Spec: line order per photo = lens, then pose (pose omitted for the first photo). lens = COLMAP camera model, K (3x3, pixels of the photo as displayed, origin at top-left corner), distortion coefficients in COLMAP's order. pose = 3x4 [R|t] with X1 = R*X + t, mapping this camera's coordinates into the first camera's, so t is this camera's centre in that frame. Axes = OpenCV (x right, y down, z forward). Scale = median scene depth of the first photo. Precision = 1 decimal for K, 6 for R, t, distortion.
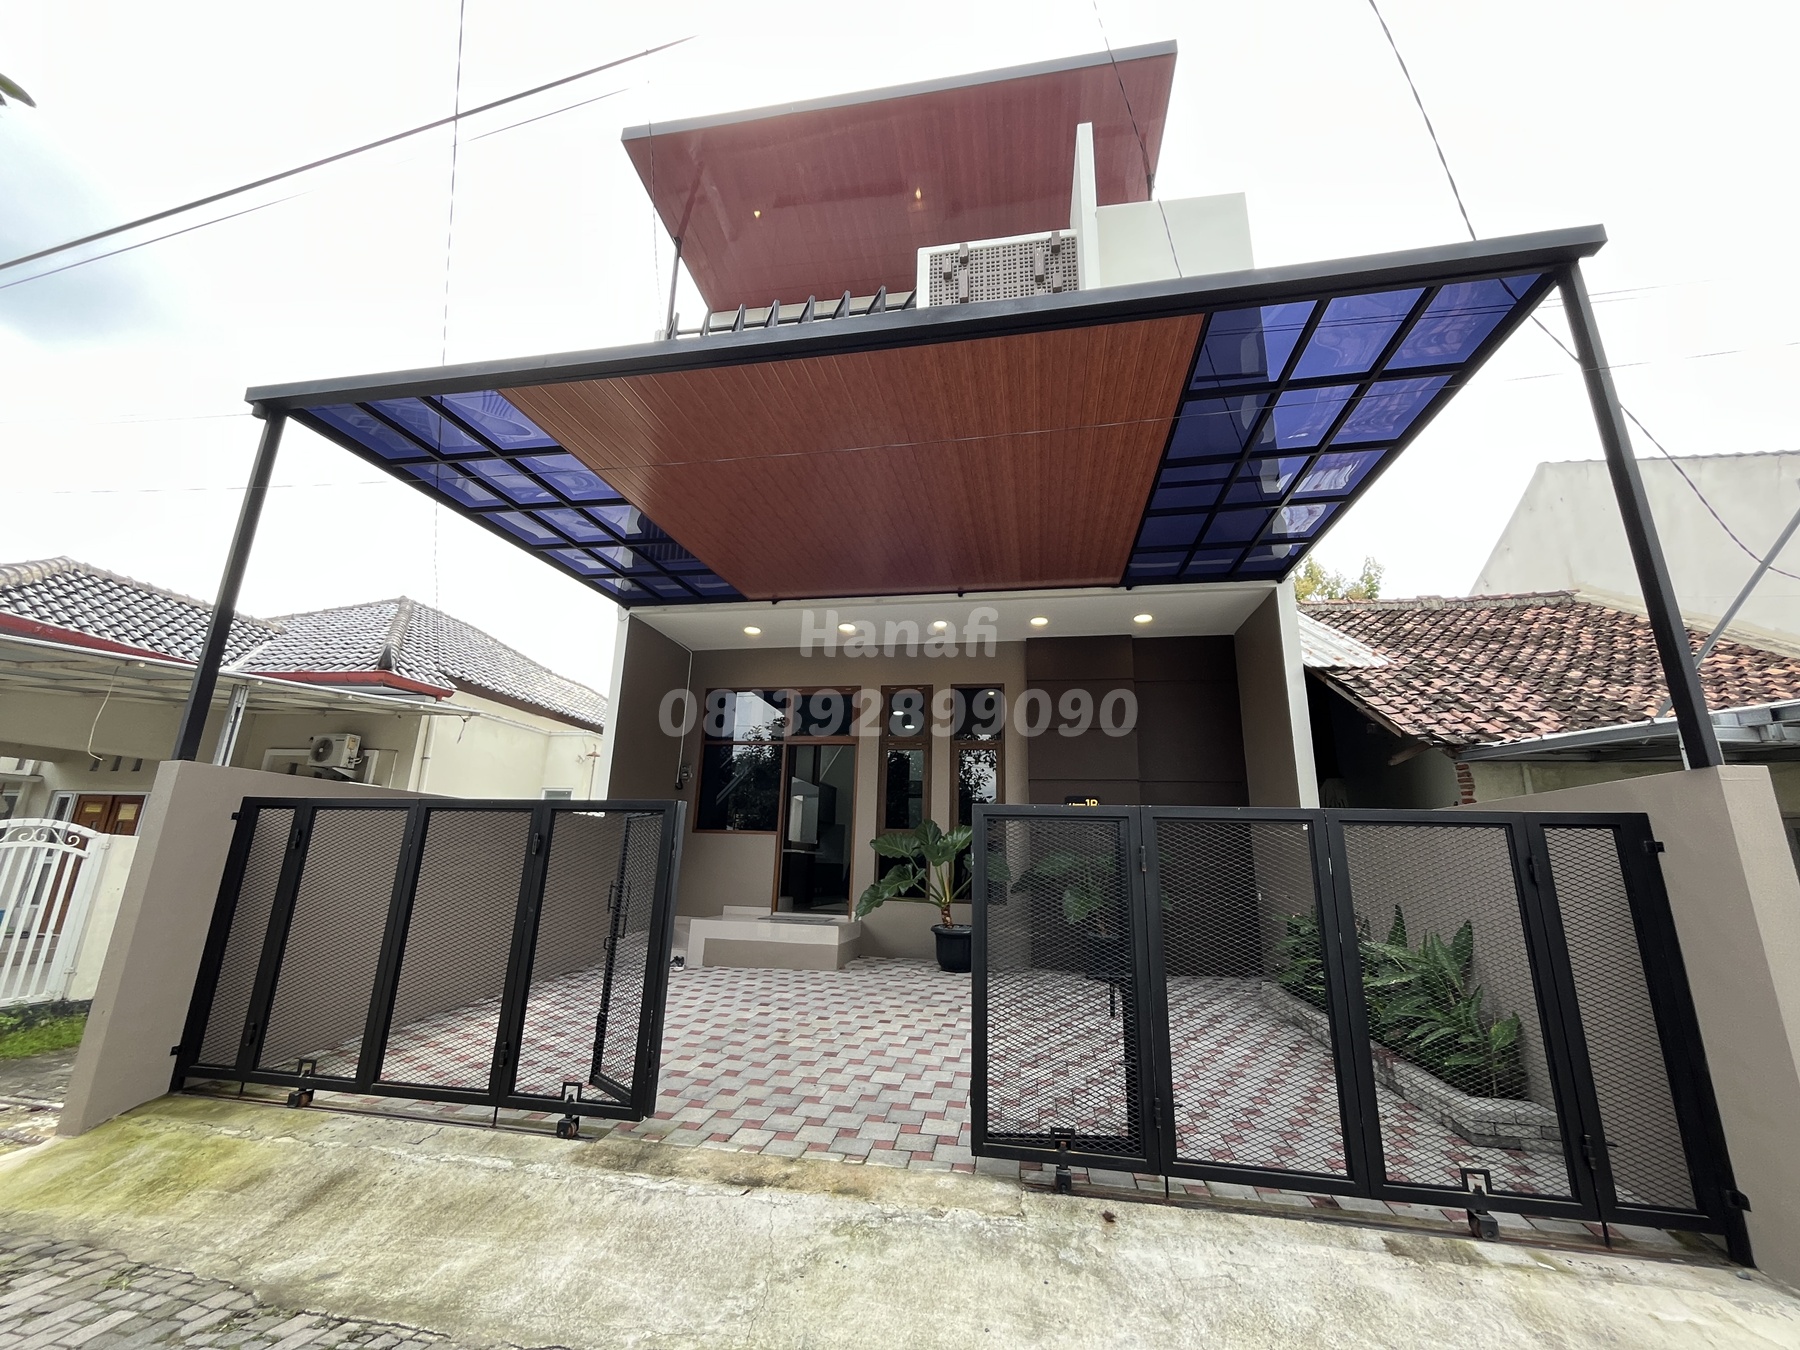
lens RADIAL K [[732.2, 0, 894.9], [0, 732.2, 673.4], [0, 0, 1]] dist [-0.001898, 0.000062]
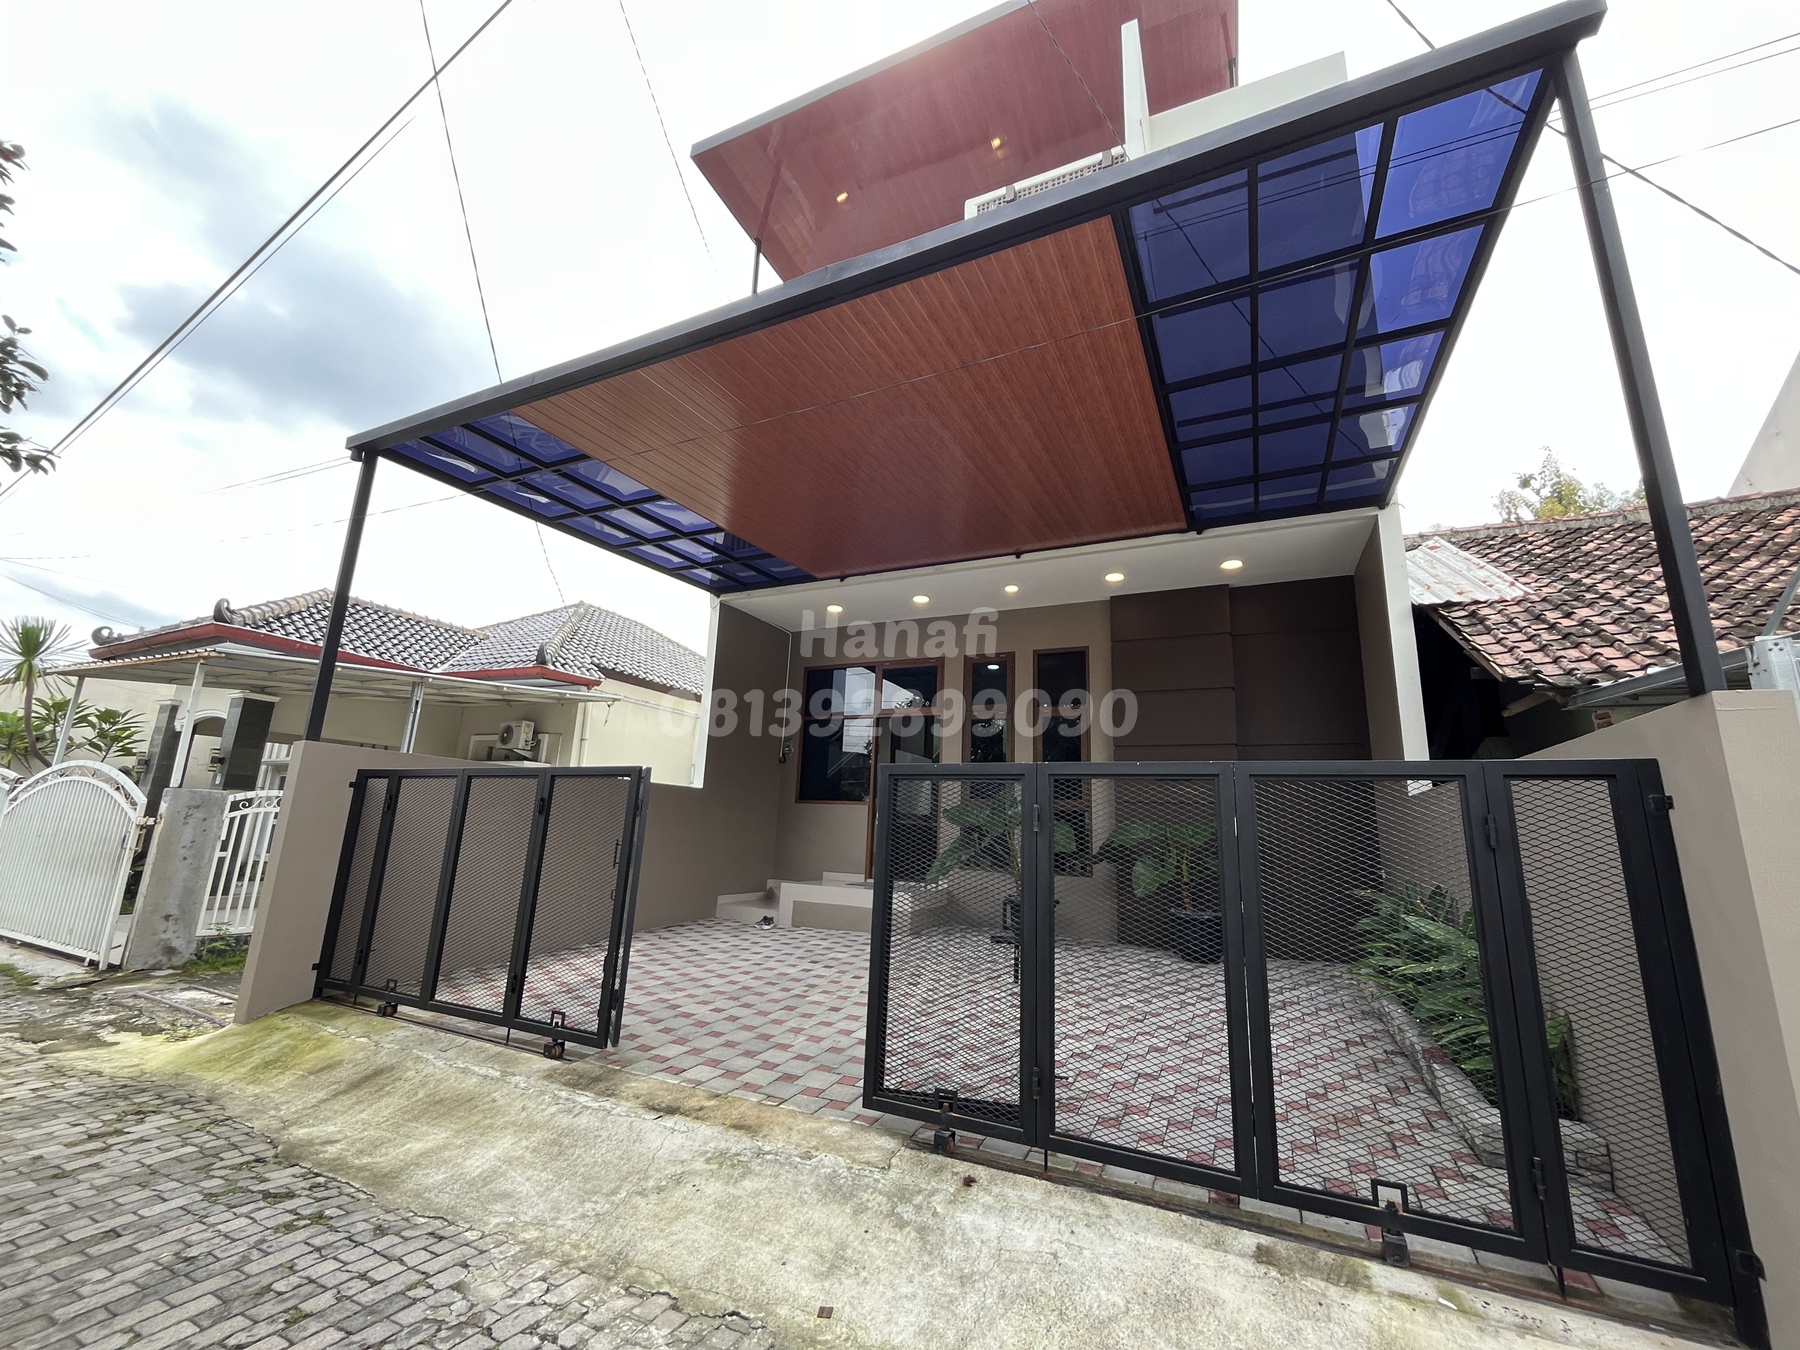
lens RADIAL K [[732.2, 0, 894.9], [0, 732.2, 673.5], [0, 0, 1]] dist [-0.001898, 0.000062]
pose [[0.965024, -0.046885, -0.257934, 0.285717], [0.054802, 0.998219, 0.023588, 0.024816], [0.256369, -0.036898, 0.965875, 0.036077]]
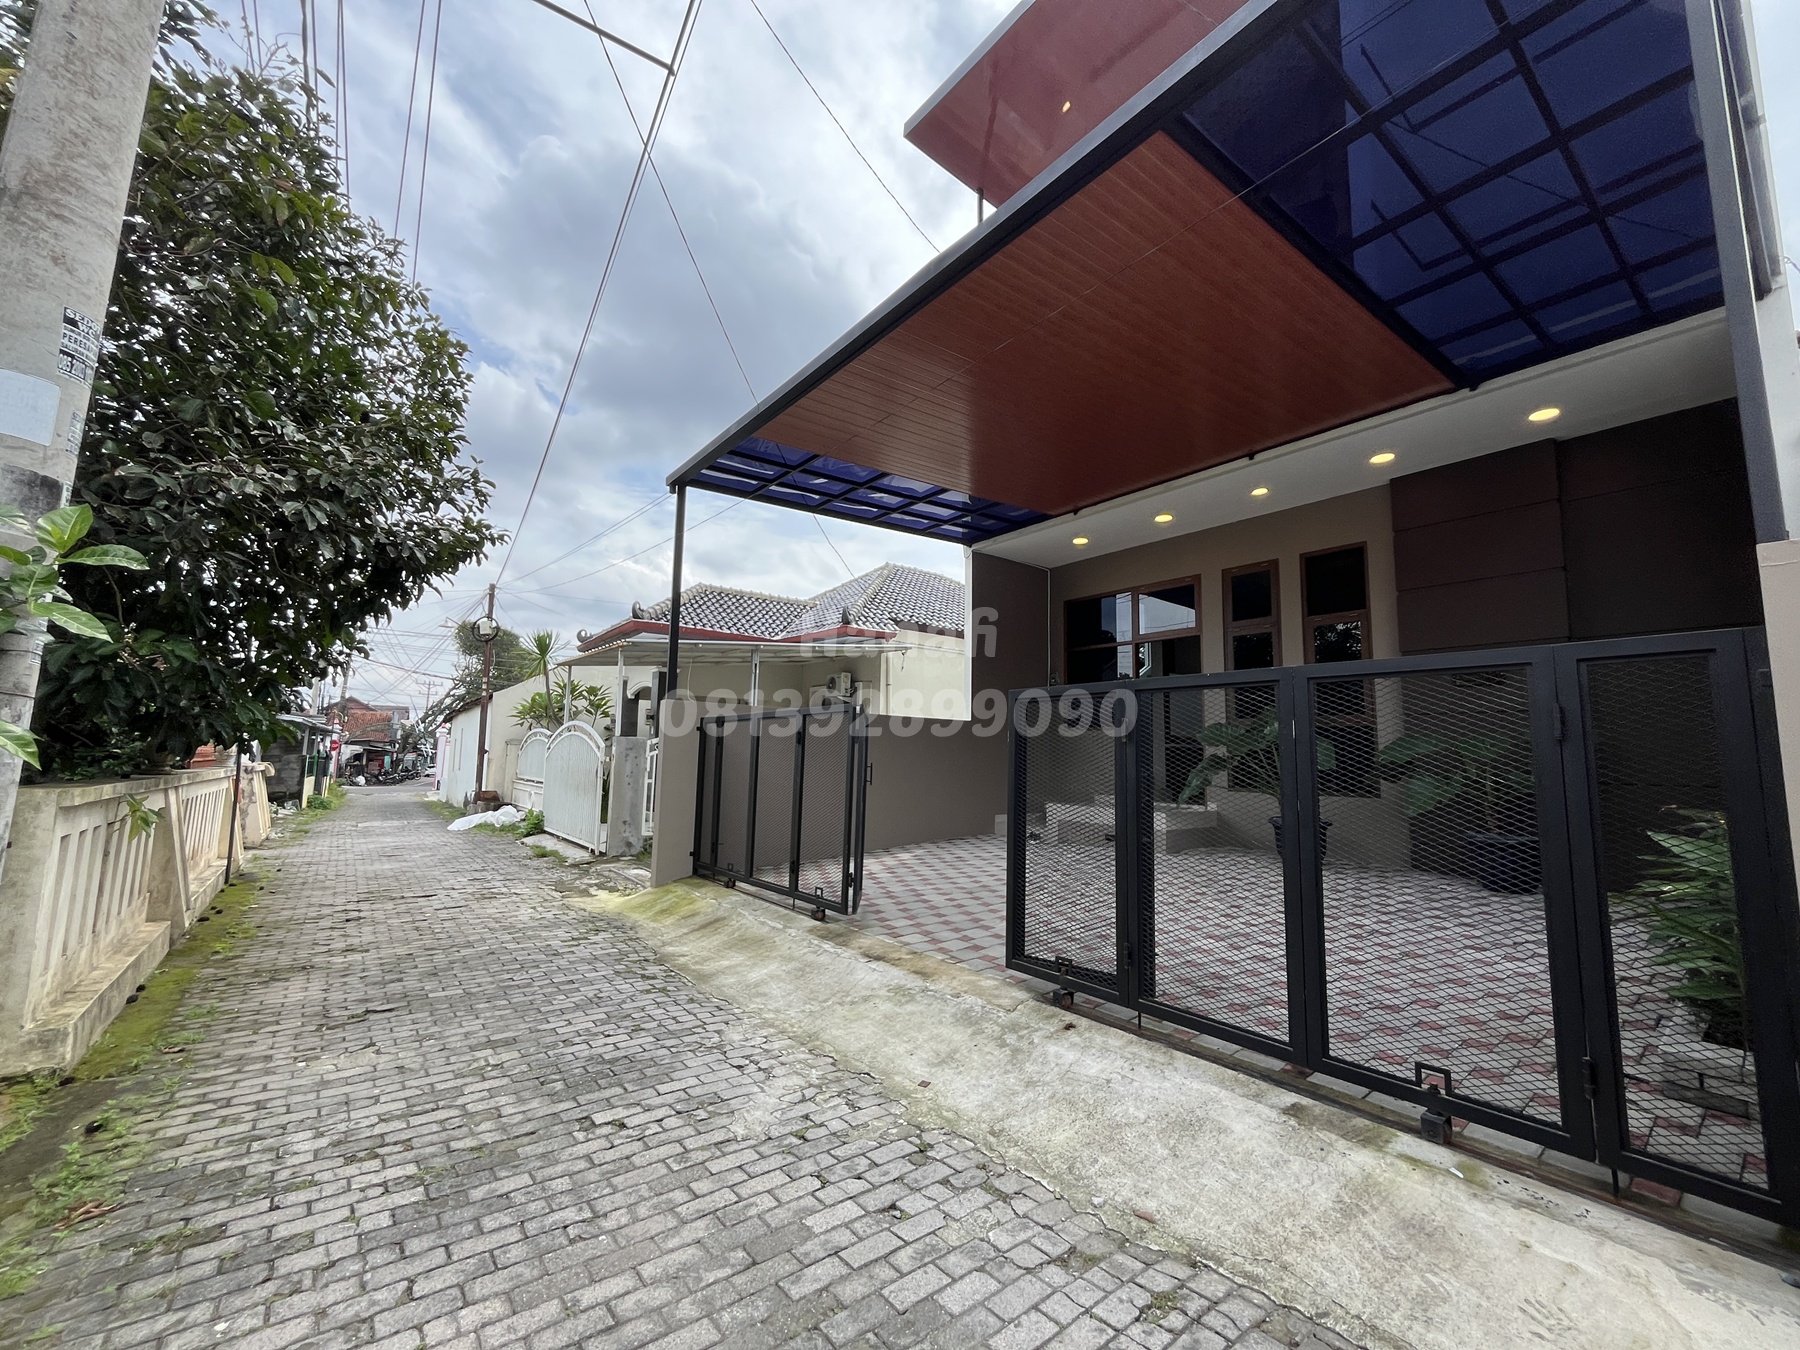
lens RADIAL K [[732.2, 0, 894.5], [0, 732.2, 676.1], [0, 0, 1]] dist [-0.001898, 0.000062]
pose [[0.745607, -0.088340, -0.660504, 0.543309], [0.172192, 0.983053, 0.062898, 0.038431], [0.643755, -0.160631, 0.748183, 0.014953]]
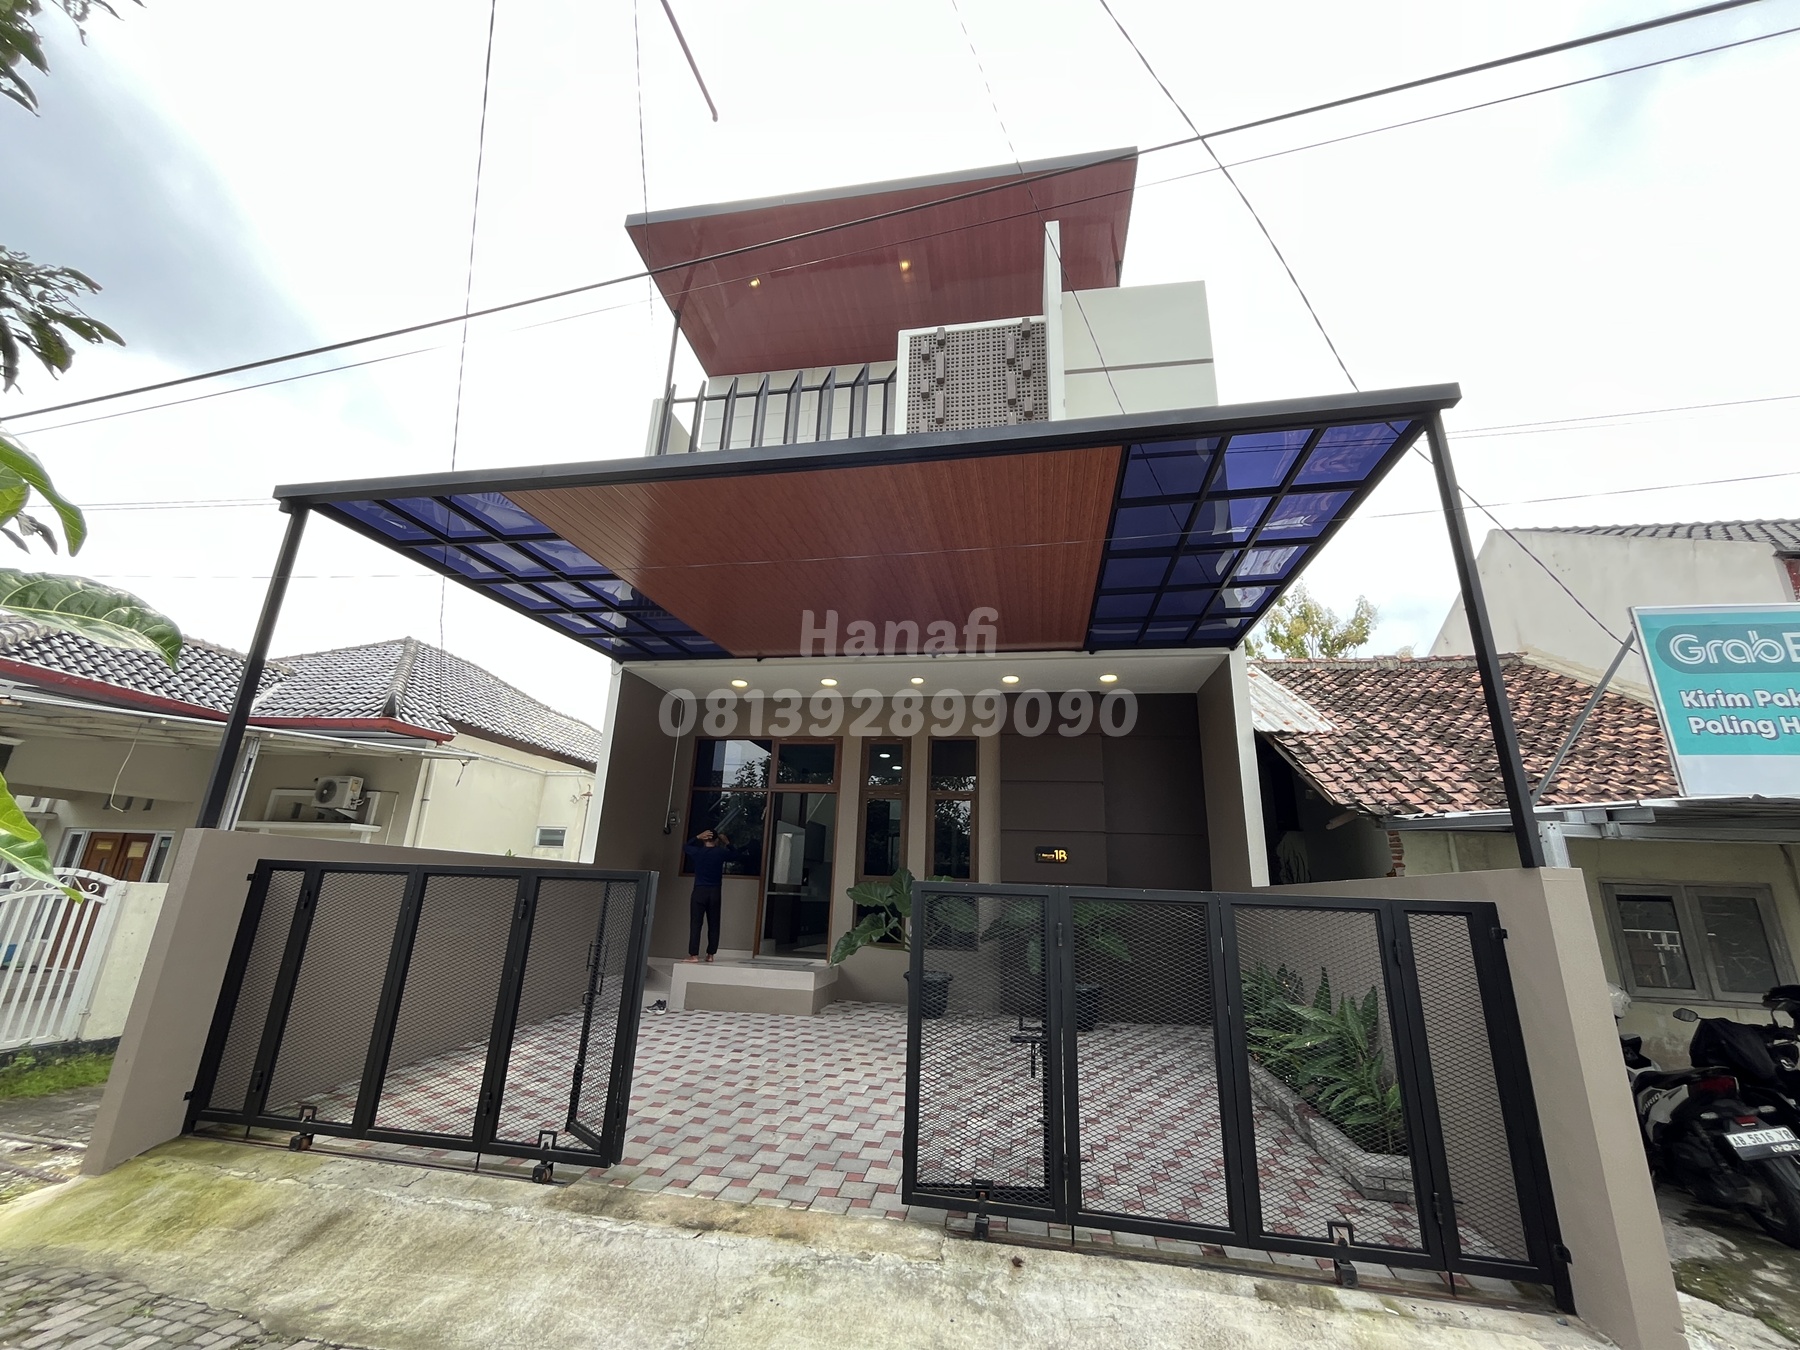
lens RADIAL K [[732.2, 0, 895.1], [0, 732.2, 673.0], [0, 0, 1]] dist [-0.001898, 0.000062]
pose [[0.999953, 0.009392, -0.002545, 0.058821], [-0.009477, 0.999327, -0.035436, -0.072655], [0.002211, 0.035458, 0.999369, -0.094443]]
